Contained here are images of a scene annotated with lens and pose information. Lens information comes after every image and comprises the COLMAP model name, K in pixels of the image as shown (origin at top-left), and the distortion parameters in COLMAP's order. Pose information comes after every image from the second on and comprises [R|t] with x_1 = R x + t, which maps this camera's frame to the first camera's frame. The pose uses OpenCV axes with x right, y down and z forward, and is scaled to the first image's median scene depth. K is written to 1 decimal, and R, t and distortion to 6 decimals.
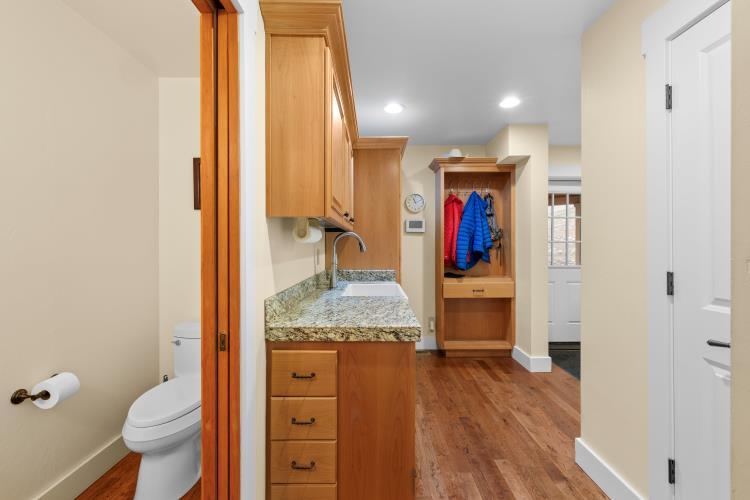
lens RADIAL K [[314.8, 0, 377.2], [0, 314.8, 243.9], [0, 0, 1]] dist [-0.002632, 0.000056]
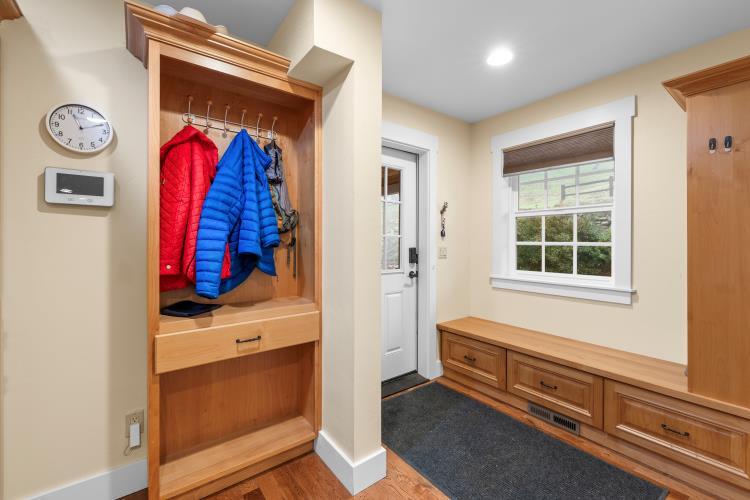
lens RADIAL K [[314.8, 0, 376.4], [0, 314.8, 243.1], [0, 0, 1]] dist [-0.002632, 0.000056]
pose [[0.800710, 0.000743, 0.599051, 0.188631], [-0.003632, 0.999987, 0.003615, 0.006061], [-0.599041, -0.005070, 0.800702, 0.504077]]
